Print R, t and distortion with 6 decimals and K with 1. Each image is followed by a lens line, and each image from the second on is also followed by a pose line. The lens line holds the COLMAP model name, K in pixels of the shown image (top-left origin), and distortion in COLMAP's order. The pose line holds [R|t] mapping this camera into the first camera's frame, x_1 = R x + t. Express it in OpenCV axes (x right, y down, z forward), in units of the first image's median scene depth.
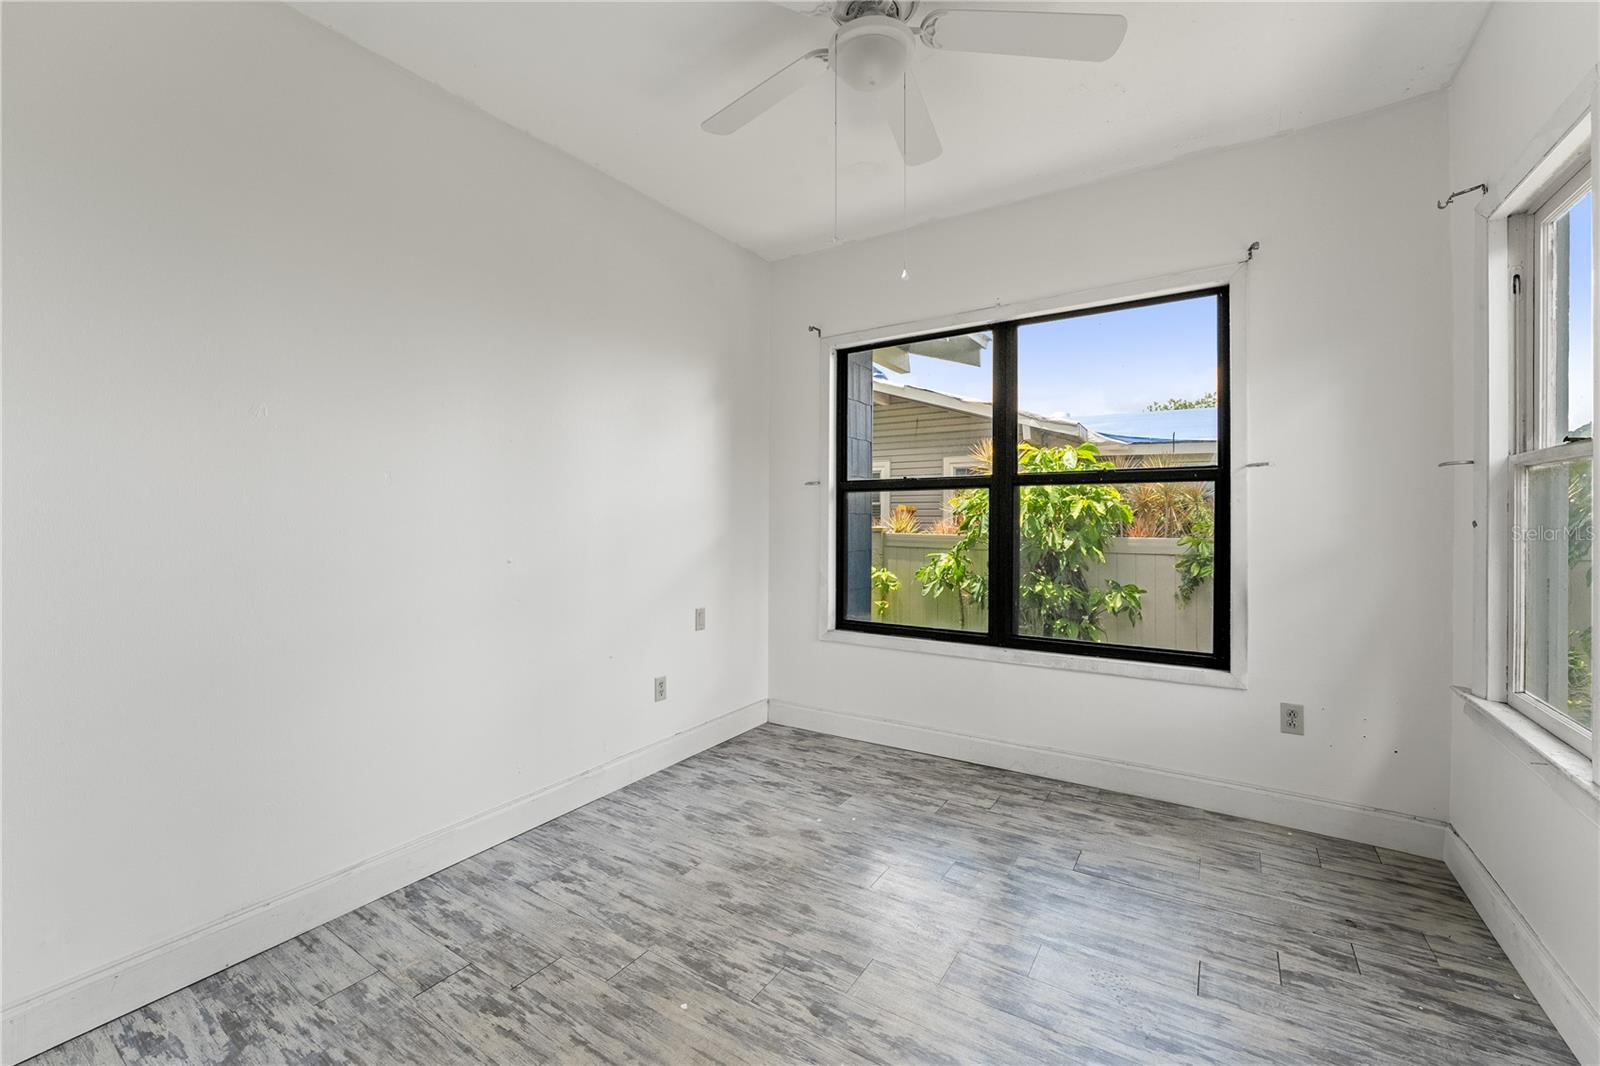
lens RADIAL K [[657.3, 0, 796.5], [0, 657.3, 527.5], [0, 0, 1]] dist [-0.001442, 0.000349]
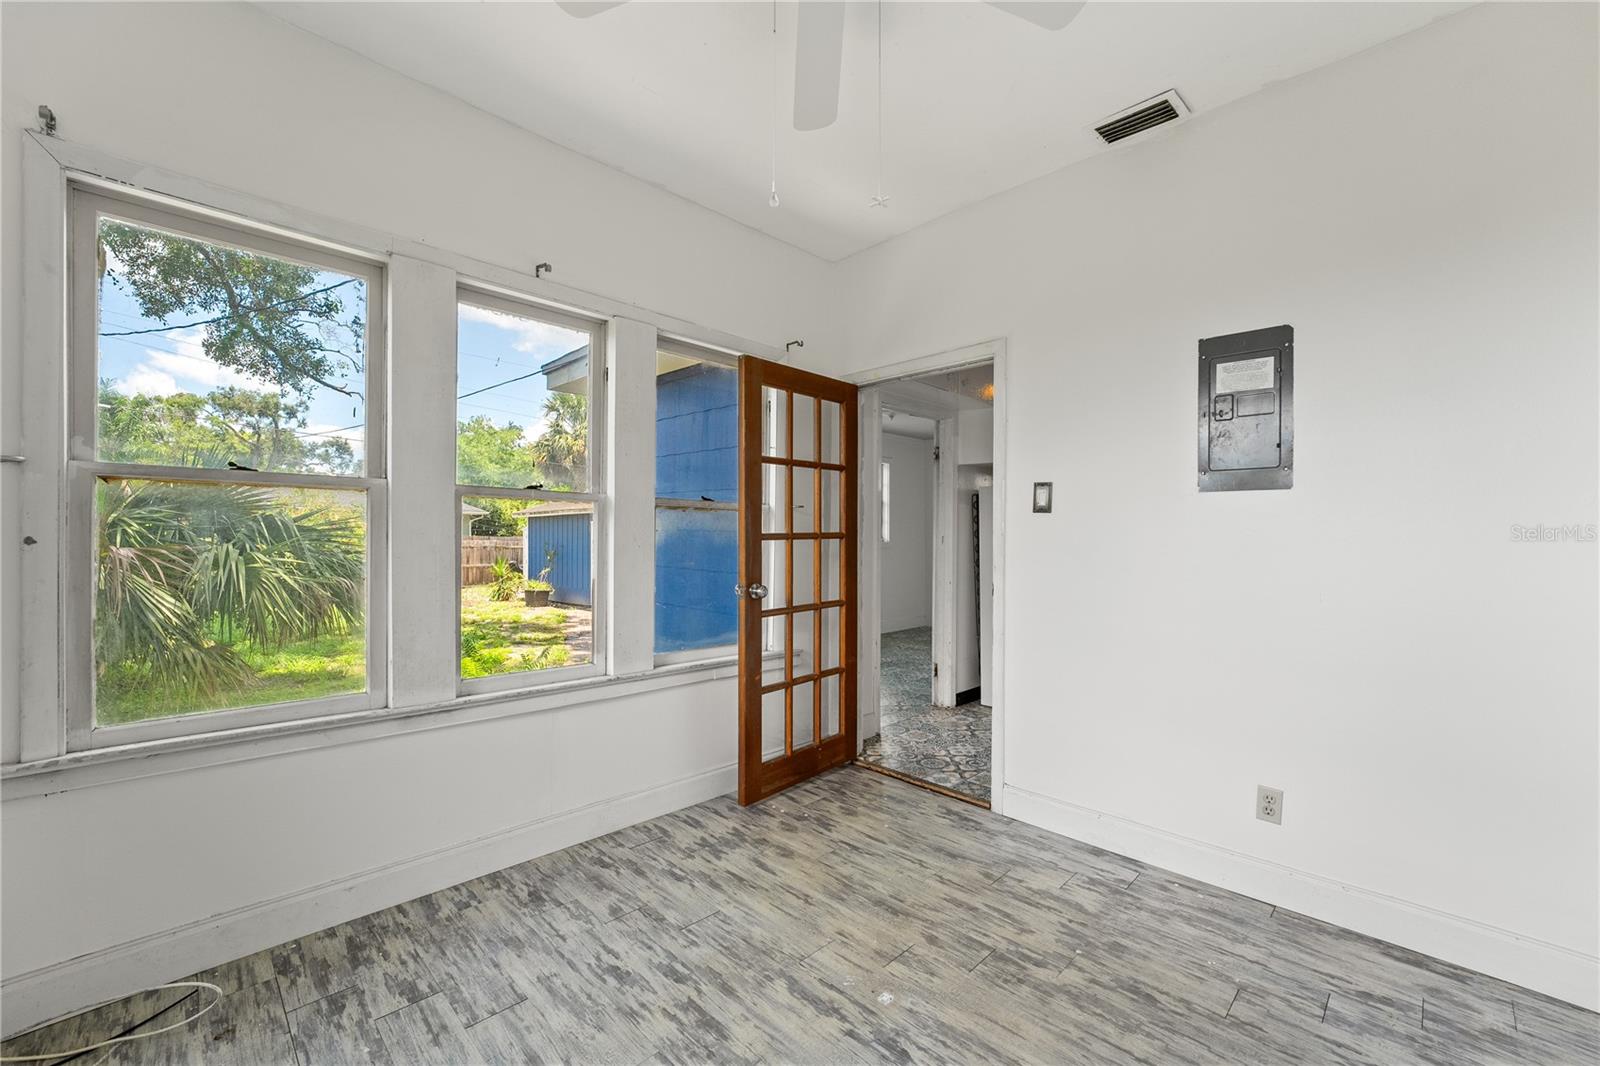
lens RADIAL K [[657.3, 0, 796.5], [0, 657.3, 527.5], [0, 0, 1]] dist [-0.001442, 0.000349]
pose [[-0.976857, -0.003213, 0.213871, -0.020331], [-0.003737, 0.999991, -0.002047, -0.028419], [-0.213863, -0.002799, -0.976860, 1.998951]]
